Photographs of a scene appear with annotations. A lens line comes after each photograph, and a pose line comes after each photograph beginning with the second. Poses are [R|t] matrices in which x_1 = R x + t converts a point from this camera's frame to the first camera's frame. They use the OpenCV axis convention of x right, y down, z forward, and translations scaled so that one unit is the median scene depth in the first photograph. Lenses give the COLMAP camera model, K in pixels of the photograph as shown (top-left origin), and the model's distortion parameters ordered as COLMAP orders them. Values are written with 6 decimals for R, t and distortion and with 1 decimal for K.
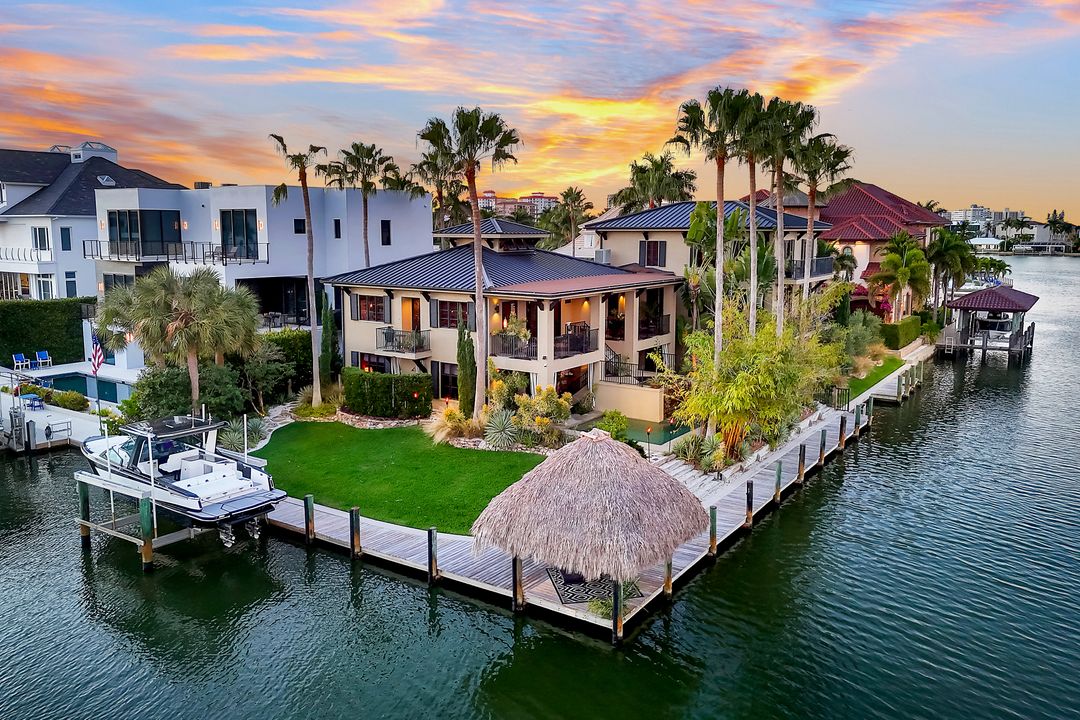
lens RADIAL K [[798.9, 0, 540.0], [0, 798.9, 360.0], [0, 0, 1]] dist [0.001442, 0.000170]
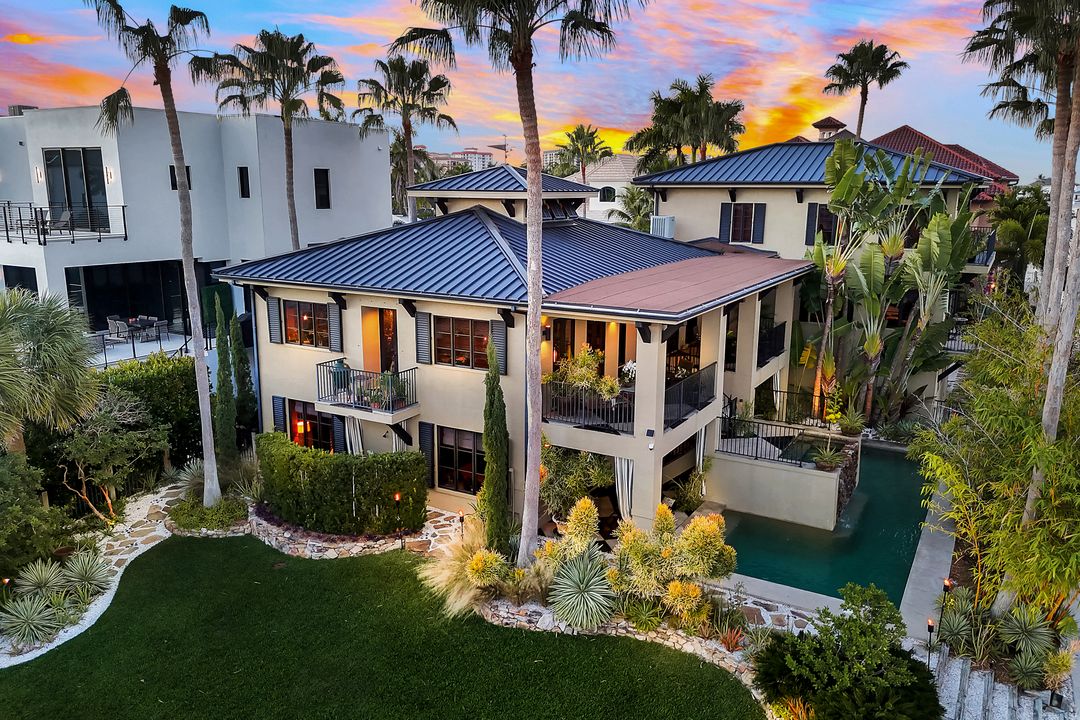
lens RADIAL K [[787.5, 0, 539.5], [0, 787.5, 376.8], [0, 0, 1]] dist [0.004879, 0.002957]
pose [[0.996112, -0.016010, 0.086628, -0.096738], [0.009544, 0.997172, 0.074543, -0.068638], [-0.087576, -0.073426, 0.993448, 0.434873]]
